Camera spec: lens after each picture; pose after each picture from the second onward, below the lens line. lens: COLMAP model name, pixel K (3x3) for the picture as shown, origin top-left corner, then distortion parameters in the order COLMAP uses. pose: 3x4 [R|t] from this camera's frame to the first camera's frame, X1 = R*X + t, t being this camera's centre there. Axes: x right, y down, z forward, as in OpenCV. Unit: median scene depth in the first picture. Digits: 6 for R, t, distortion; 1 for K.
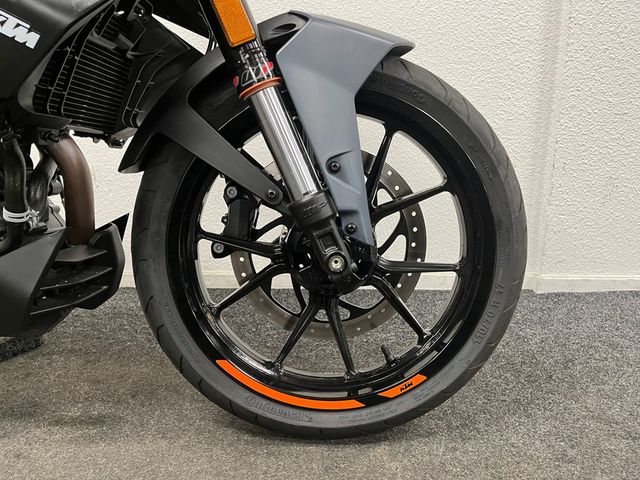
lens RADIAL K [[512.1, 0, 320.0], [0, 512.1, 240.0], [0, 0, 1]] dist [0.034931, -0.009877]
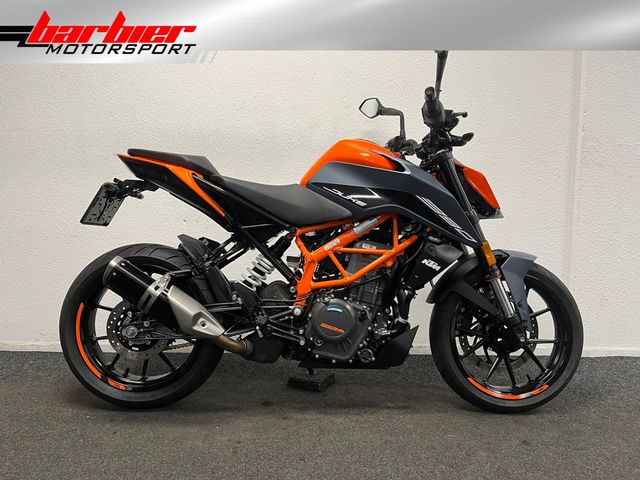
lens RADIAL K [[512.1, 0, 320.0], [0, 512.1, 240.0], [0, 0, 1]] dist [0.034931, -0.009877]
pose [[0.998477, 0.013365, 0.053520, -1.012509], [-0.005009, 0.988165, -0.153315, -0.044929], [-0.054936, 0.152814, 0.986727, -1.485305]]
